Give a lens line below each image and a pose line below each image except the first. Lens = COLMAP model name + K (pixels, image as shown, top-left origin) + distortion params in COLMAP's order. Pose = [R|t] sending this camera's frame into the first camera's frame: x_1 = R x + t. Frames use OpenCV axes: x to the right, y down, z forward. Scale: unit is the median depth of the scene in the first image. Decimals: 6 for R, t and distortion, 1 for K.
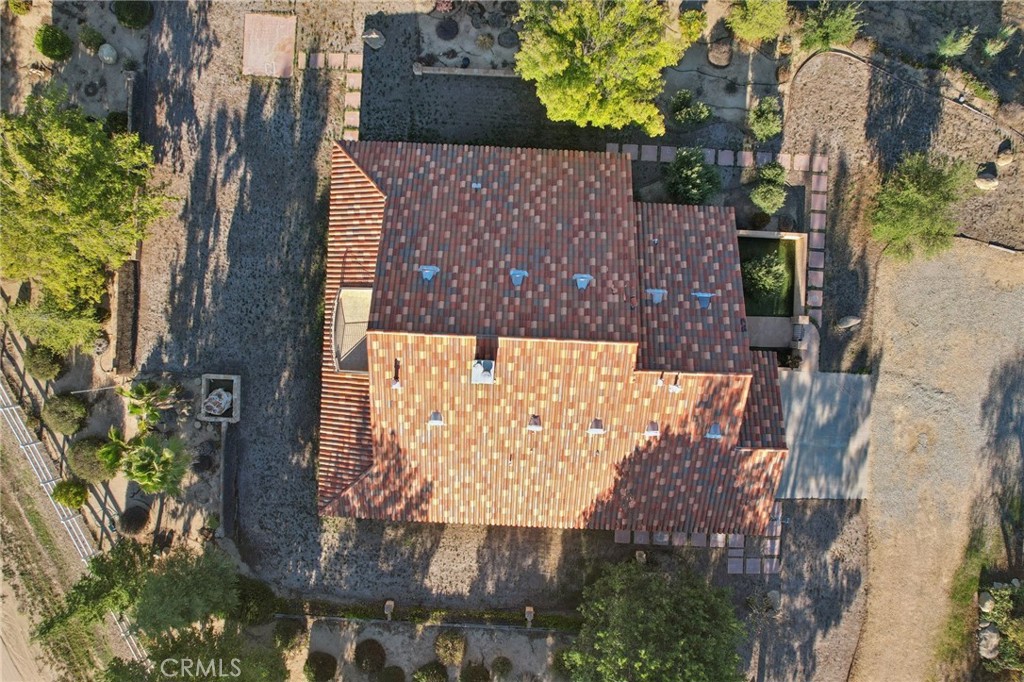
lens RADIAL K [[655.4, 0, 514.6], [0, 655.4, 339.3], [0, 0, 1]] dist [-0.067529, 0.058217]
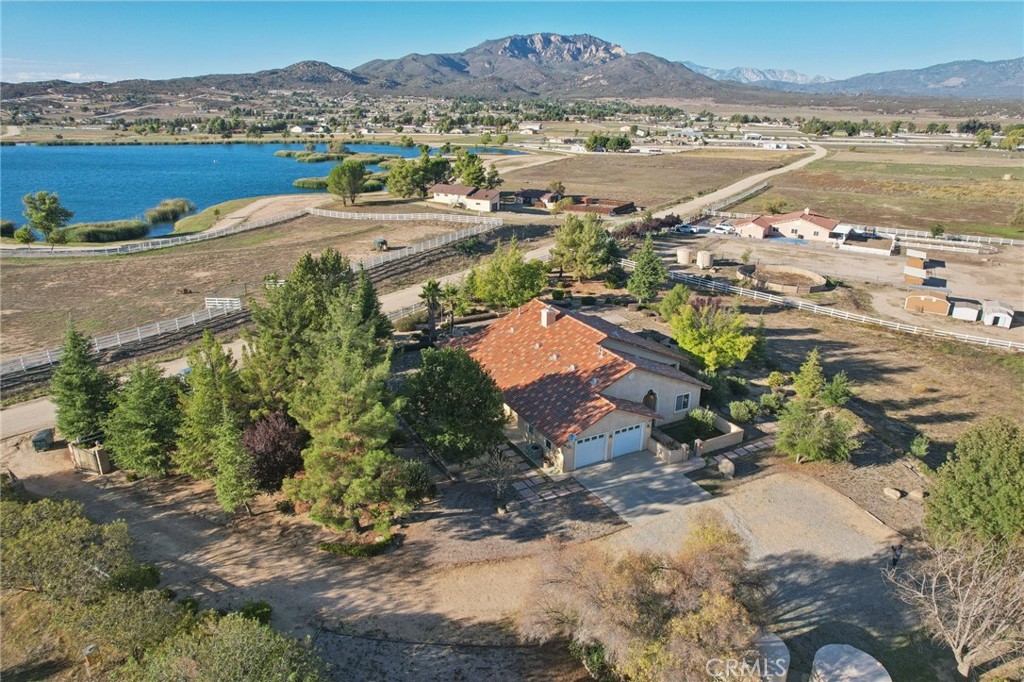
lens RADIAL K [[655.4, 0, 508.8], [0, 655.4, 360.6], [0, 0, 1]] dist [-0.067529, 0.058217]
pose [[0.508144, 0.323738, -0.798112, 1.260544], [-0.860805, 0.160377, -0.483005, 0.937038], [-0.028369, 0.932455, 0.360170, 0.338876]]
